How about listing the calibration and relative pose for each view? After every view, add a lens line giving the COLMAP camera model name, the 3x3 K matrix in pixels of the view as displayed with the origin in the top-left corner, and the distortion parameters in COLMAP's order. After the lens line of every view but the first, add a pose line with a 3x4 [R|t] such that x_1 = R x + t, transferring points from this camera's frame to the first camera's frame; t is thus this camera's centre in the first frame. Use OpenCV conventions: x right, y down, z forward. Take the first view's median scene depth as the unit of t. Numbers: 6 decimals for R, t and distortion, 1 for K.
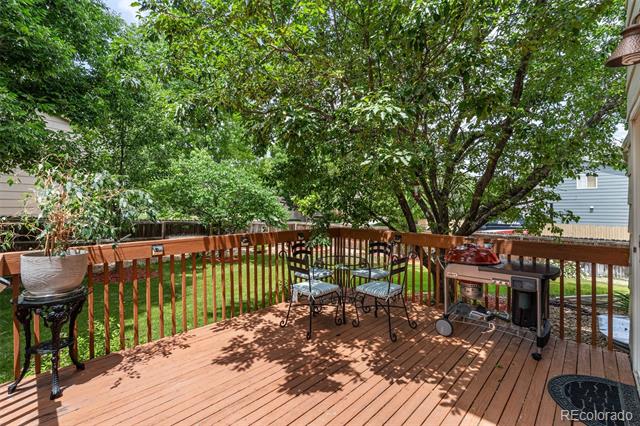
lens RADIAL K [[282.1, 0, 324.1], [0, 282.1, 209.9], [0, 0, 1]] dist [-0.004720, -0.000960]
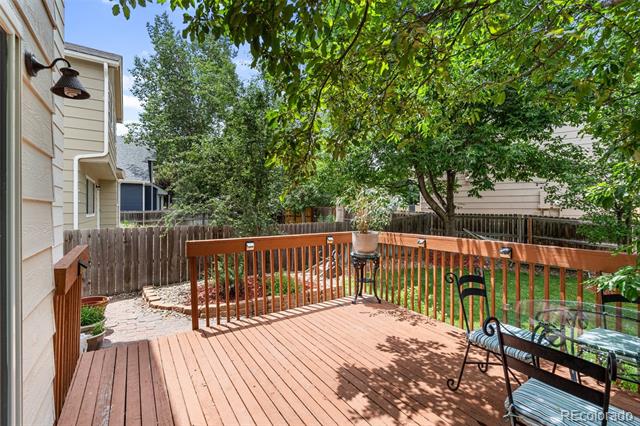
lens RADIAL K [[282.1, 0, 321.4], [0, 282.1, 211.6], [0, 0, 1]] dist [-0.004720, -0.000960]
pose [[-0.218283, 0.007722, -0.975855, 0.789100], [-0.007702, 0.999924, 0.009635, -0.006132], [0.975855, 0.009619, -0.218207, 0.897583]]
